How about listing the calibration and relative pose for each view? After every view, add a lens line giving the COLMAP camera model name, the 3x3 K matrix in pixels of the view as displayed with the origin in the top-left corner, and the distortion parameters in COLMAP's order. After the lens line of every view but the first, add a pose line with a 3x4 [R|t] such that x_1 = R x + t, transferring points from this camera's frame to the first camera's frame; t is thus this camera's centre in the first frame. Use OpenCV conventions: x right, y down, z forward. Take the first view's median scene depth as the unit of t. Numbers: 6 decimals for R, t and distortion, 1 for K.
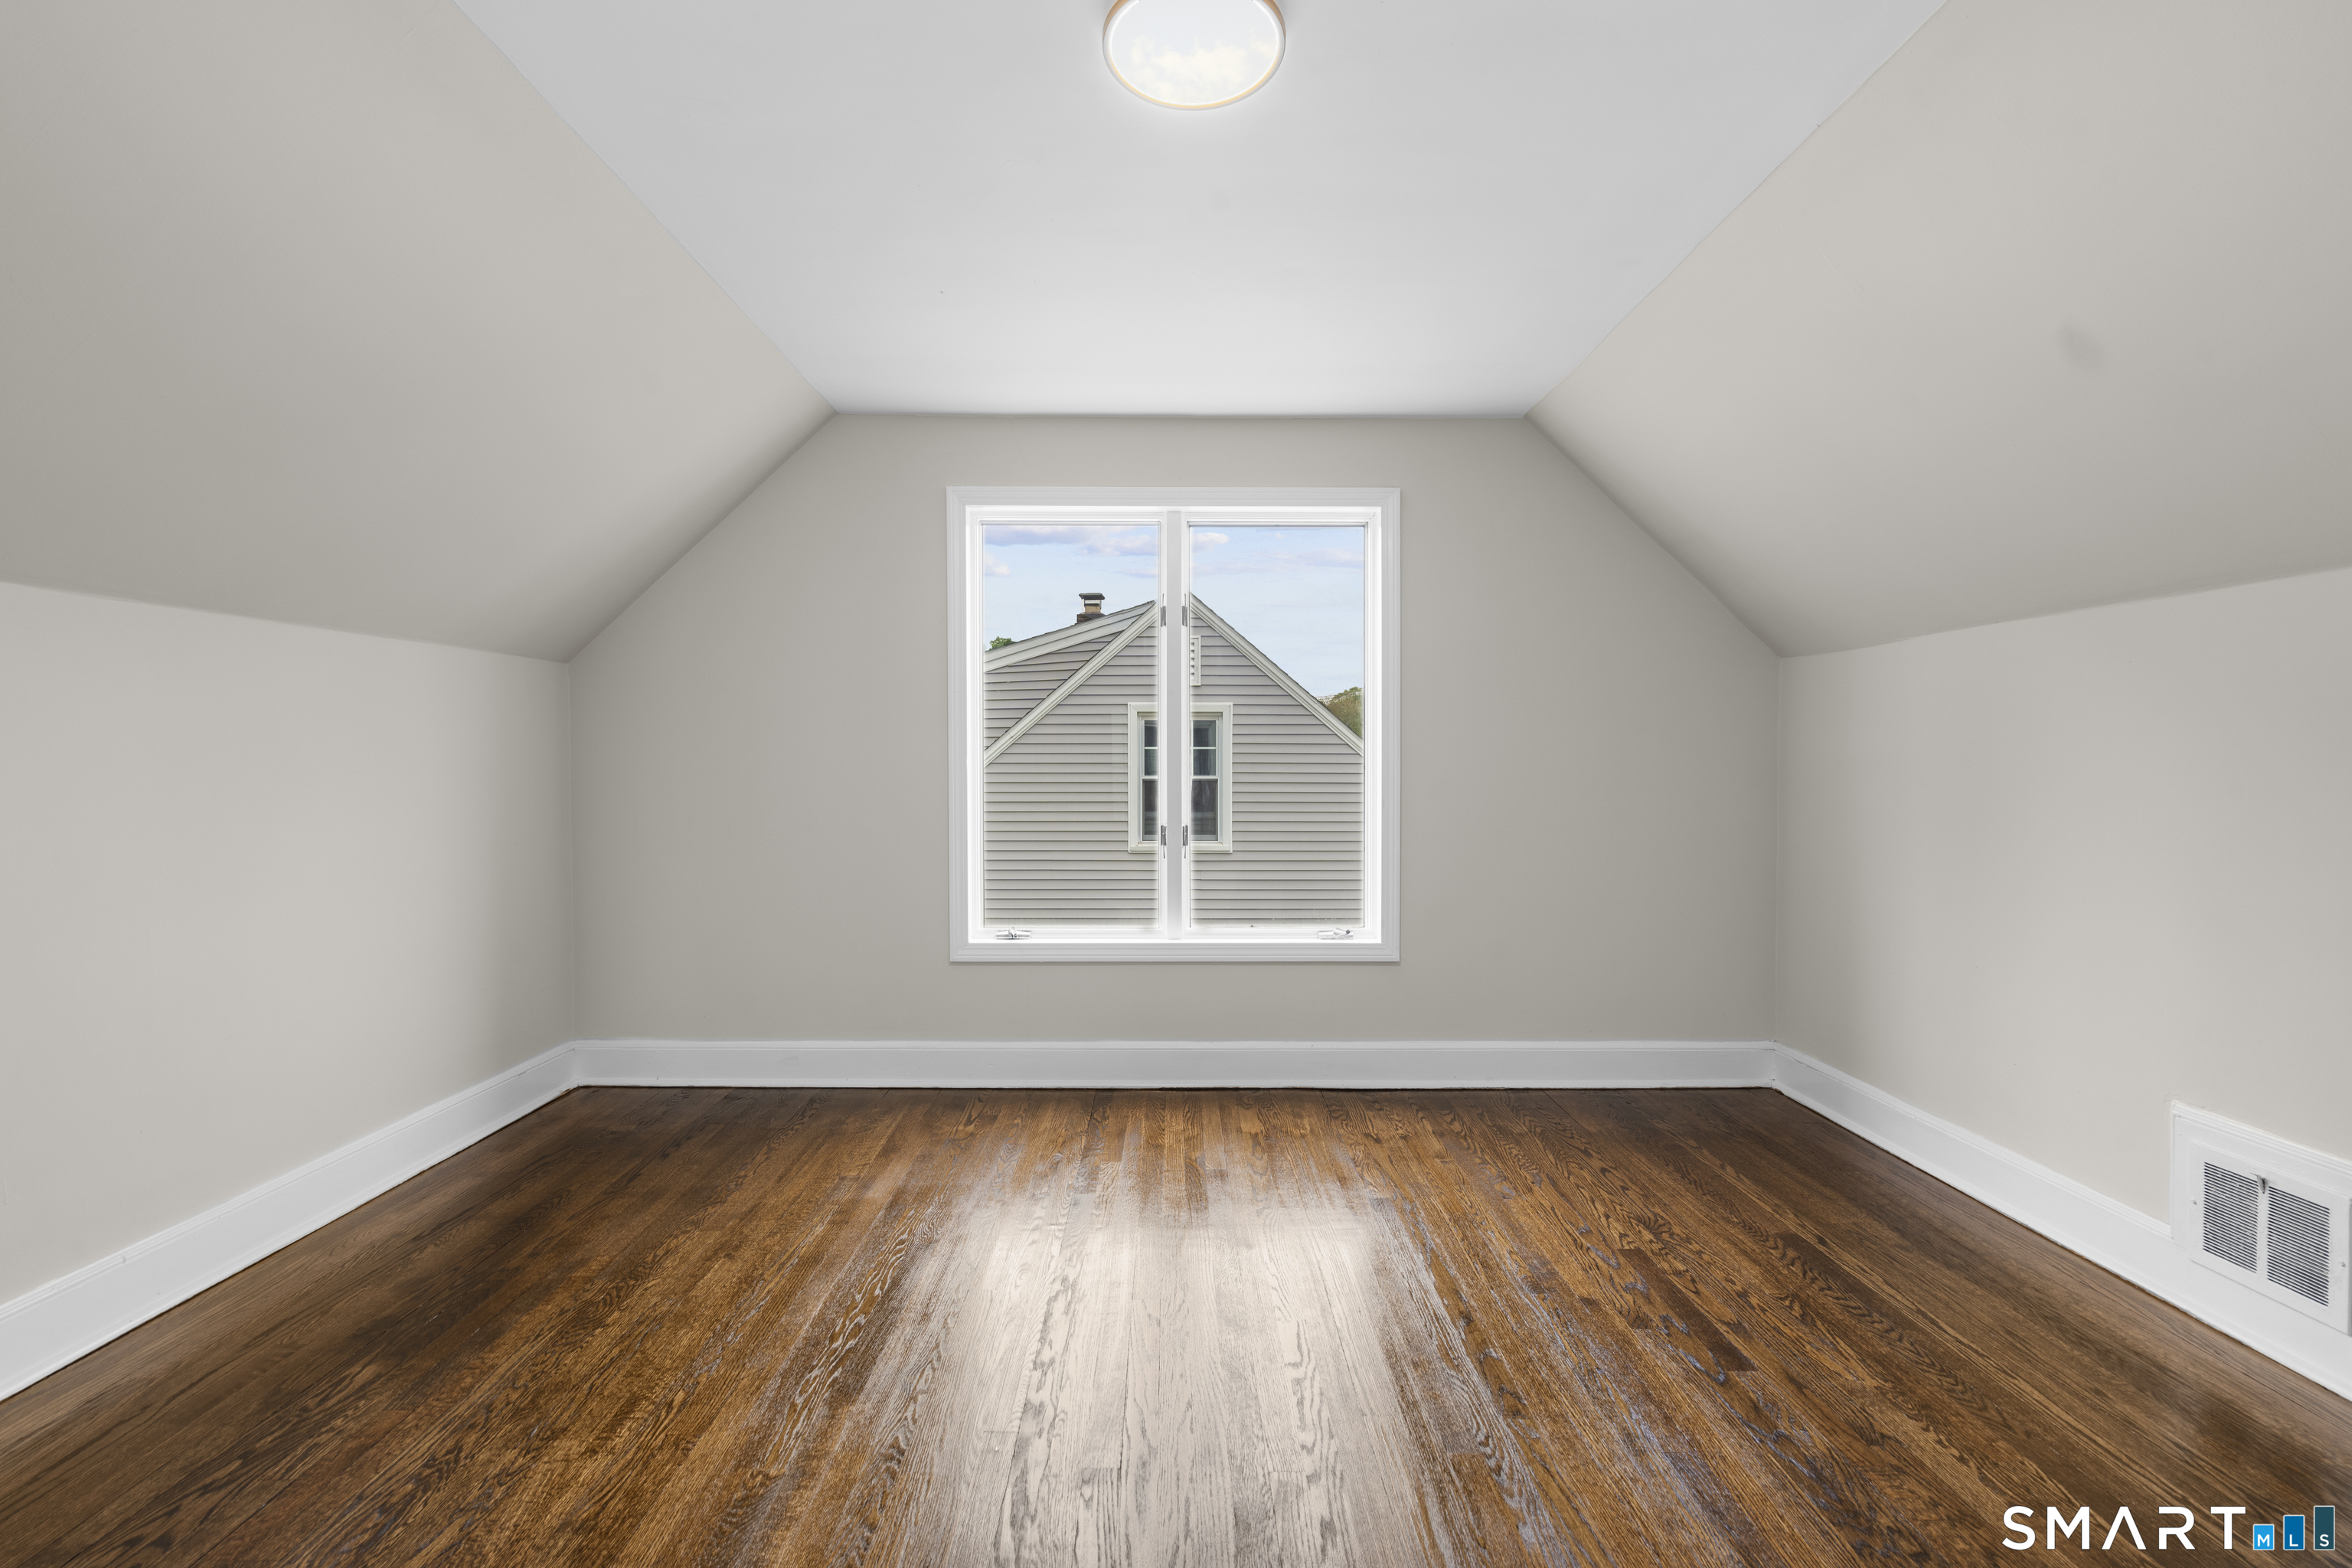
lens RADIAL K [[1043.1, 0, 1177.0], [0, 1043.1, 803.7], [0, 0, 1]] dist [-0.008147, 0.002166]
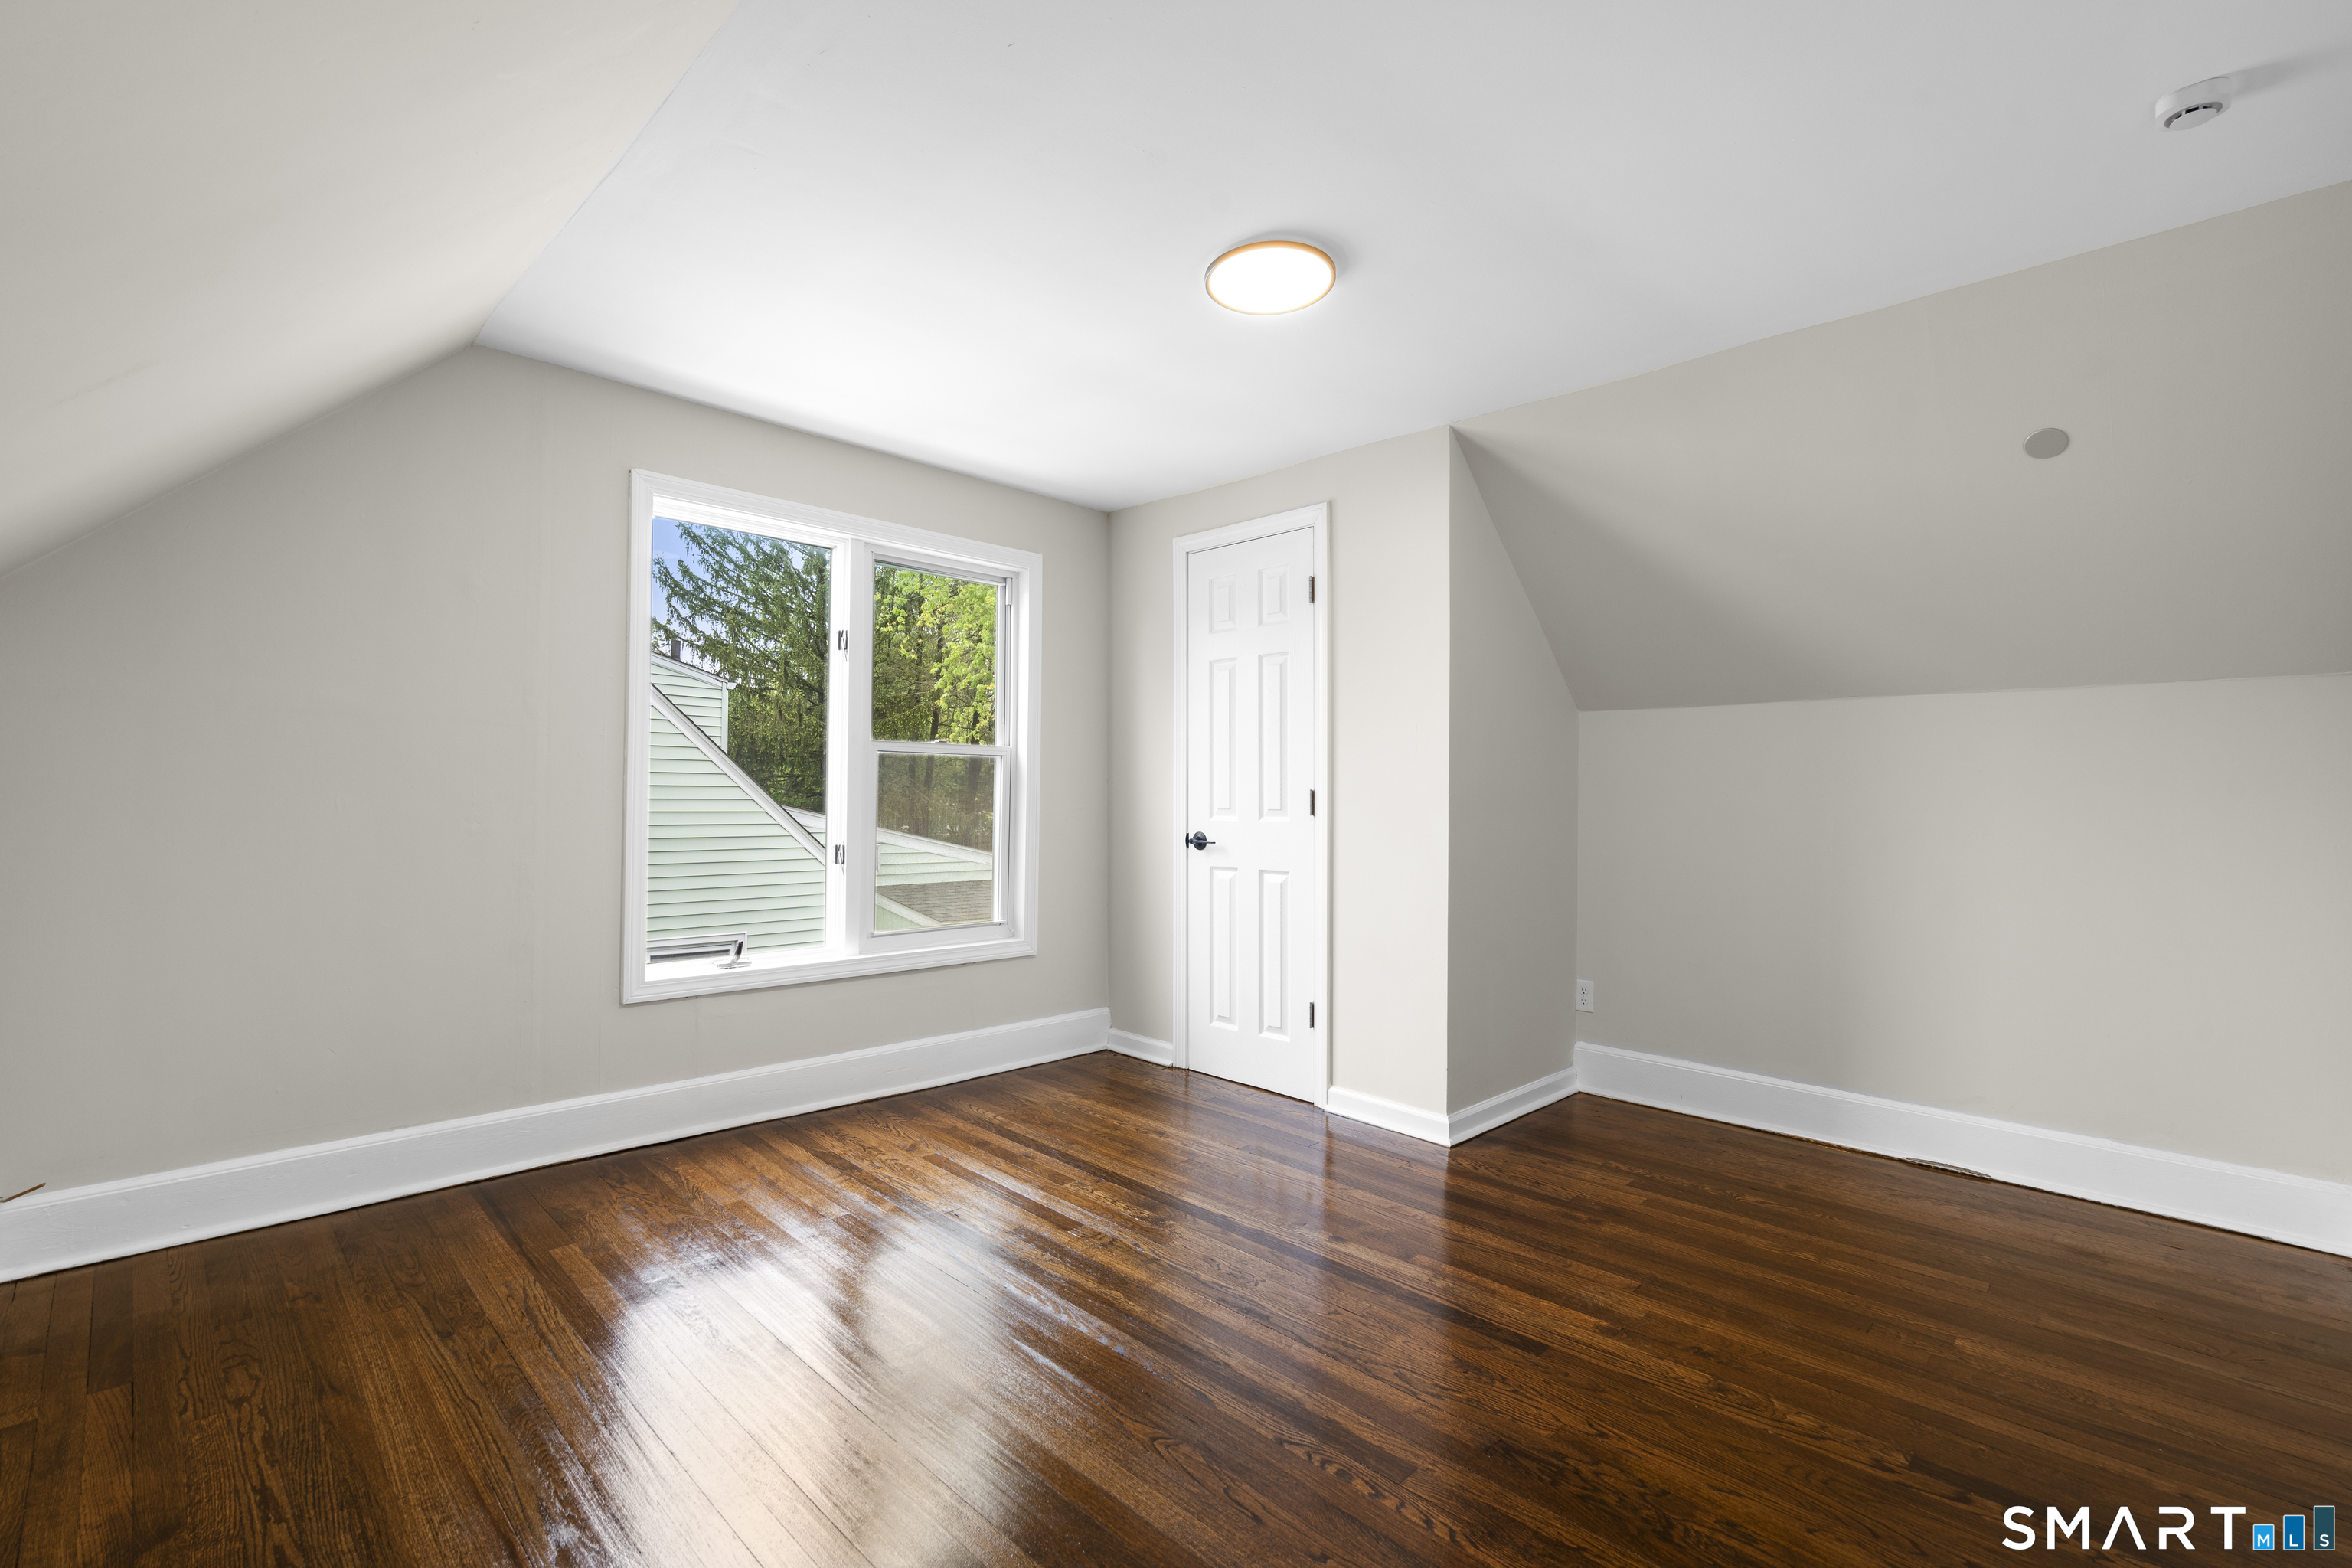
lens RADIAL K [[1043.1, 0, 1174.5], [0, 1043.1, 774.2], [0, 0, 1]] dist [-0.008147, 0.002166]
pose [[0.719490, 0.018350, 0.694261, -0.495091], [0.014682, 0.999026, -0.041621, 0.001414], [-0.694348, 0.040139, 0.718519, 0.044605]]
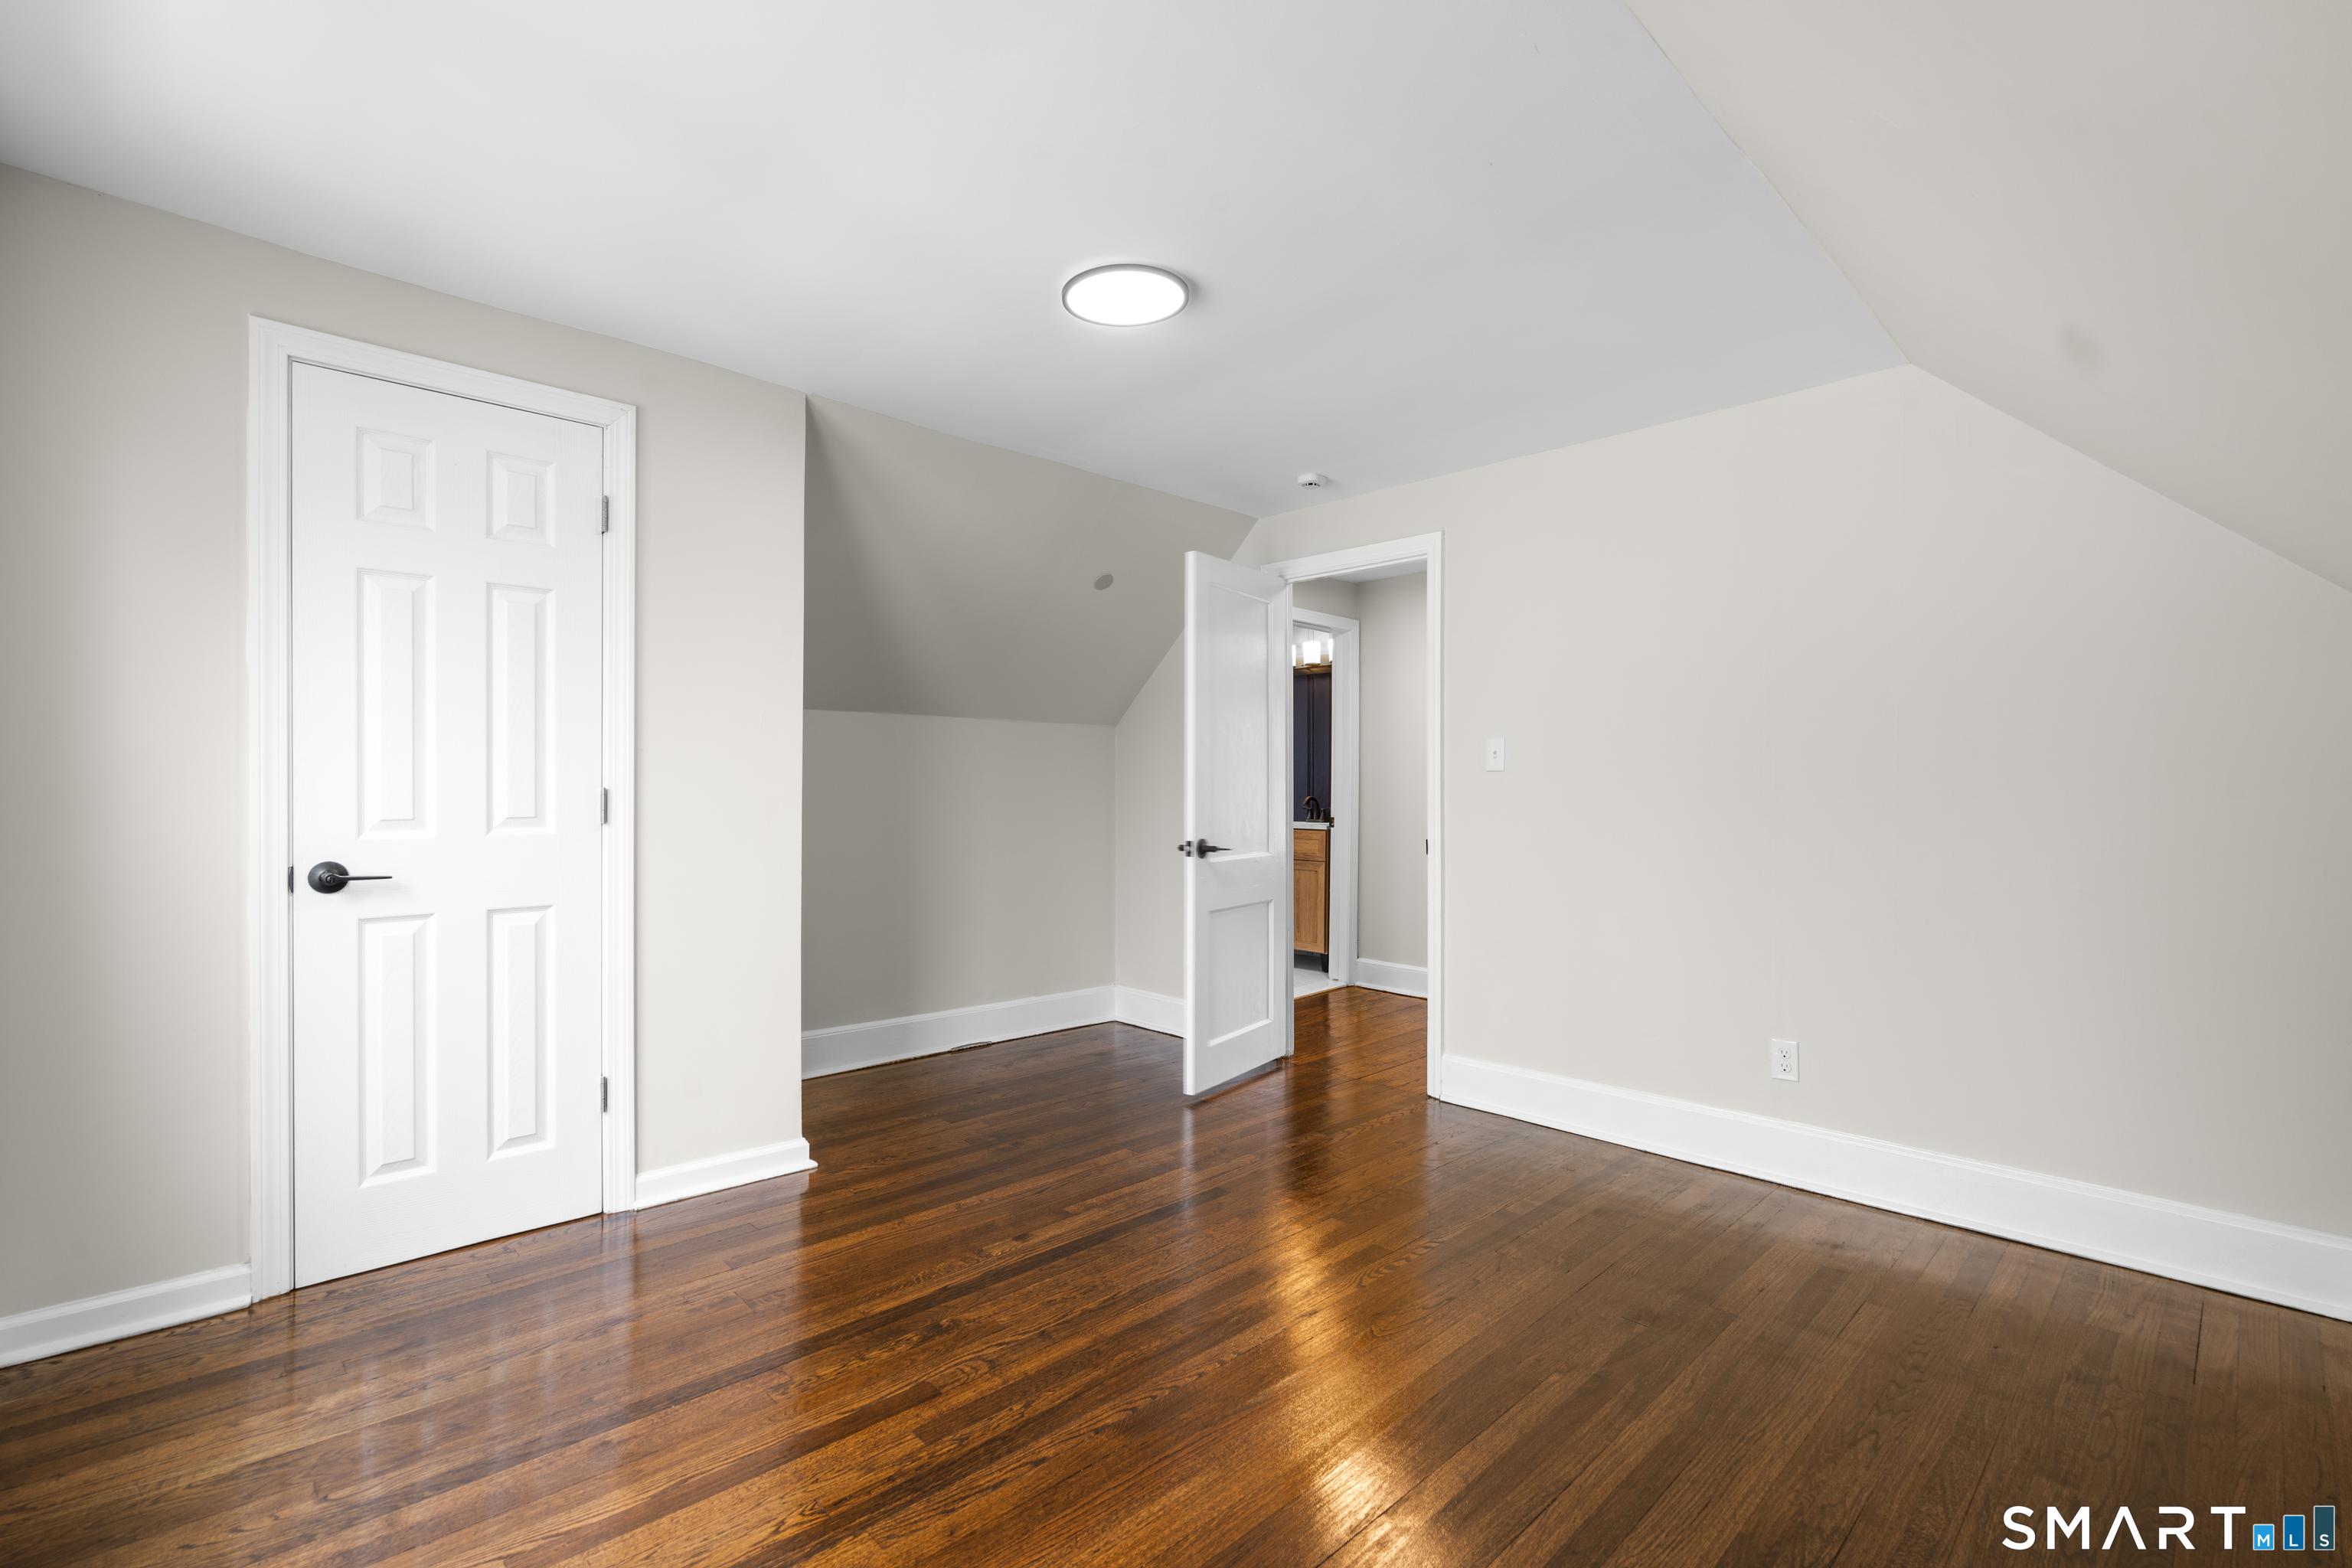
lens RADIAL K [[1043.1, 0, 1162.8], [0, 1043.1, 780.9], [0, 0, 1]] dist [-0.008147, 0.002166]
pose [[-0.677359, -0.002259, 0.735649, -0.511639], [0.015456, 0.999731, 0.017301, -0.036964], [-0.735490, 0.023089, -0.677142, 0.911235]]
